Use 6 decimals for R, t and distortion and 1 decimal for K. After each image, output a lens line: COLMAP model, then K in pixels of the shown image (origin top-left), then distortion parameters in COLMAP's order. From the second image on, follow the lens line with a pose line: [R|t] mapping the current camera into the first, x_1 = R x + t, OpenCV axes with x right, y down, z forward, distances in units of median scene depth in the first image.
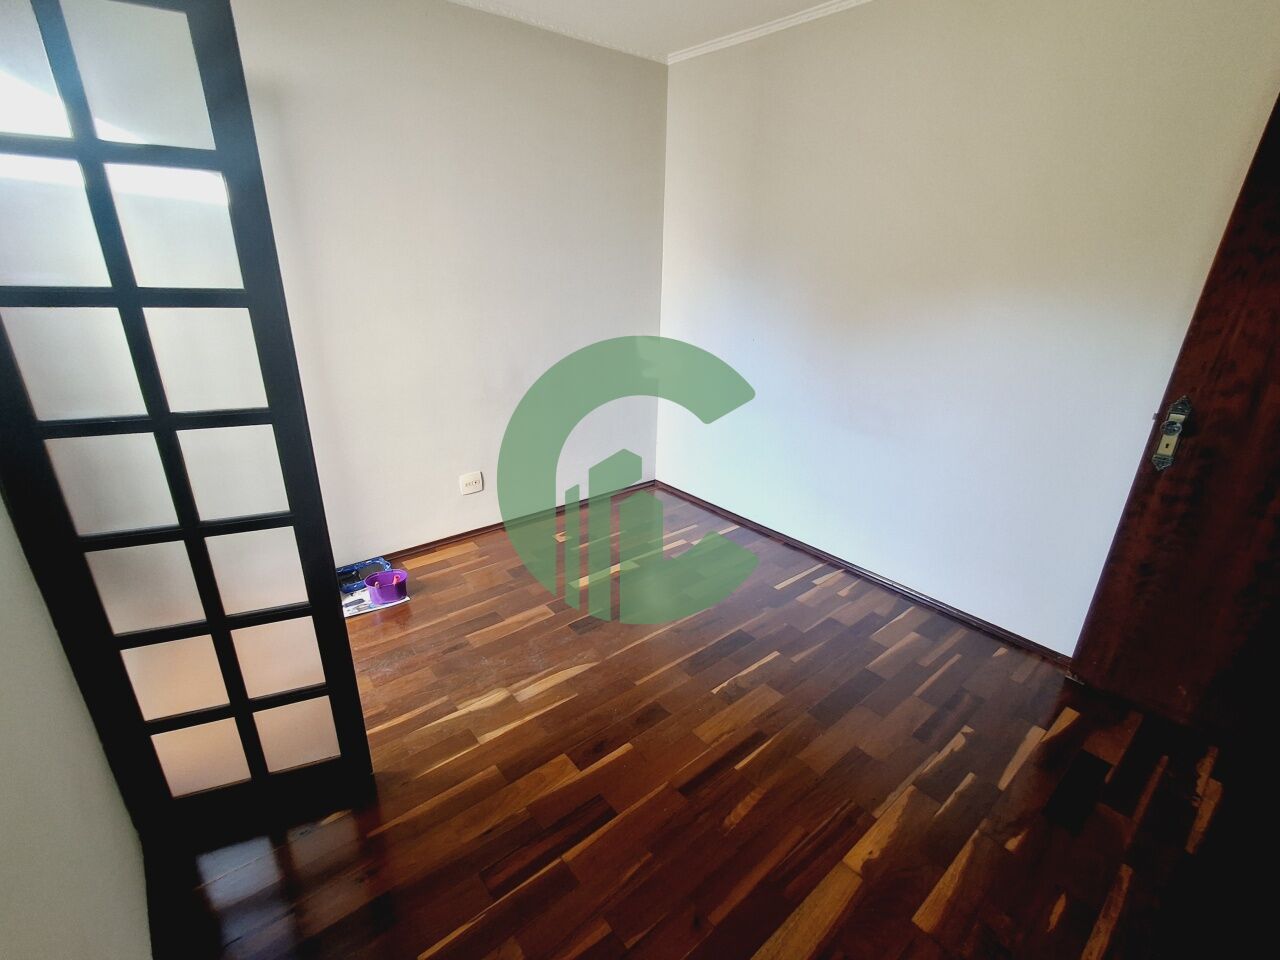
lens RADIAL K [[583.0, 0, 640.0], [0, 583.0, 480.0], [0, 0, 1]] dist [-0.014590, 0.012708]
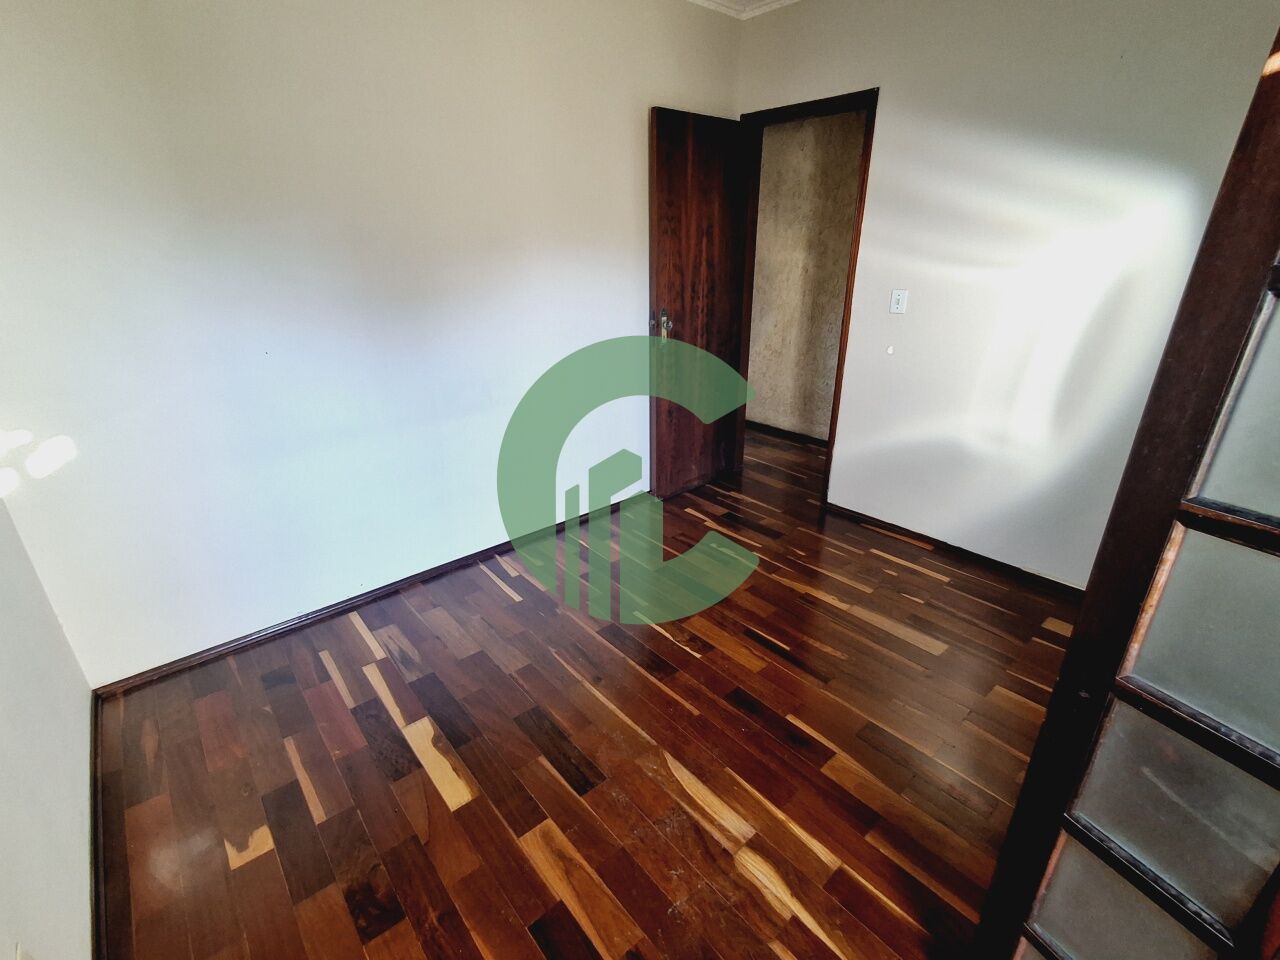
lens RADIAL K [[583.0, 0, 640.0], [0, 583.0, 480.0], [0, 0, 1]] dist [-0.014590, 0.012708]
pose [[-0.021239, -0.397898, 0.917184, -0.682540], [0.364658, 0.851108, 0.377677, -0.319421], [-0.930899, 0.342480, 0.127020, 0.869403]]
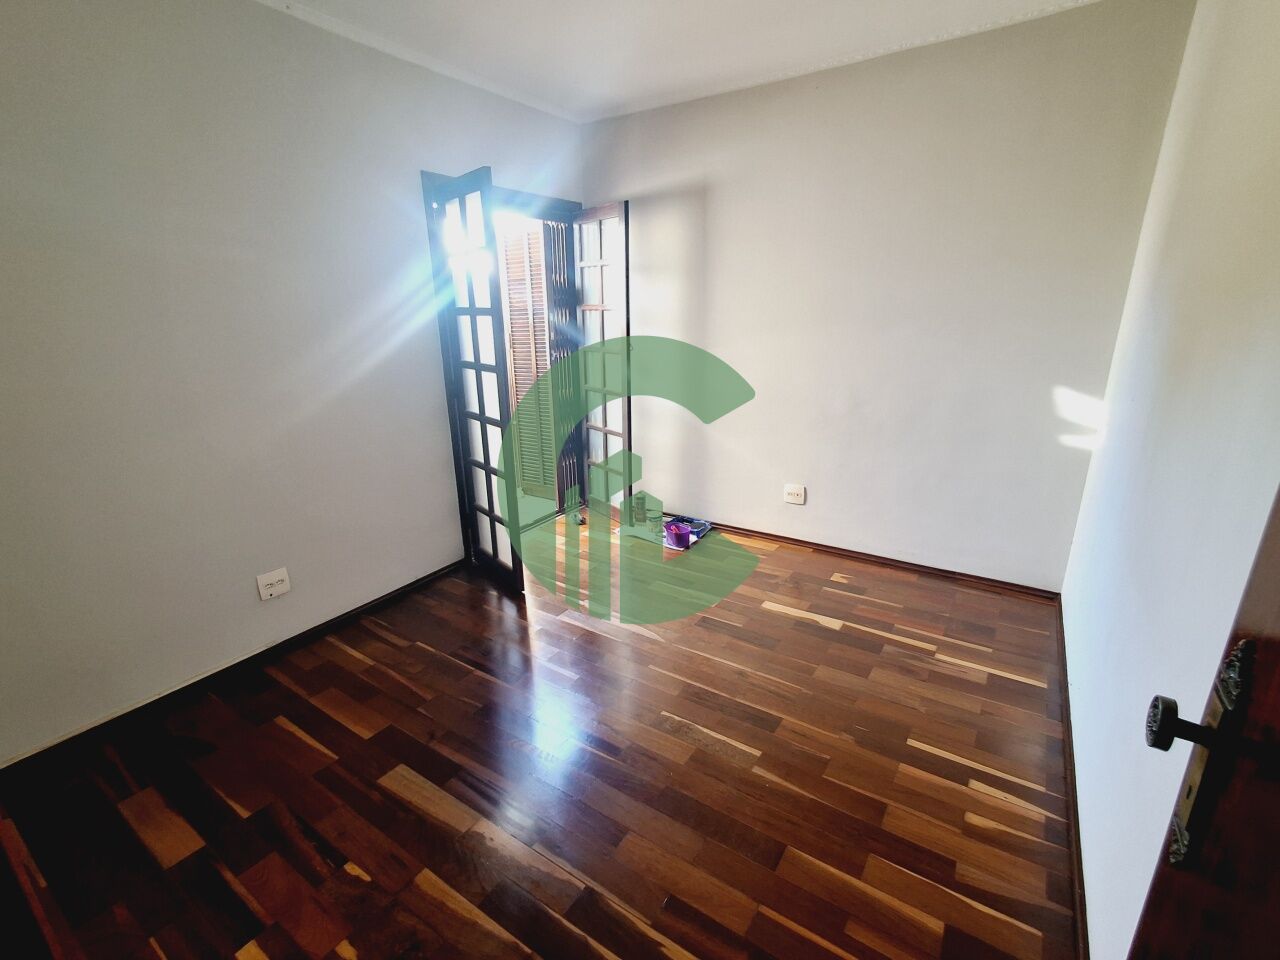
lens RADIAL K [[573.7, 0, 640.0], [0, 573.7, 480.0], [0, 0, 1]] dist [-0.011855, 0.000094]
pose [[0.289632, 0.253607, -0.922928, 0.913881], [-0.321683, 0.933960, 0.155688, -0.140271], [0.901462, 0.251798, 0.352086, 0.531795]]
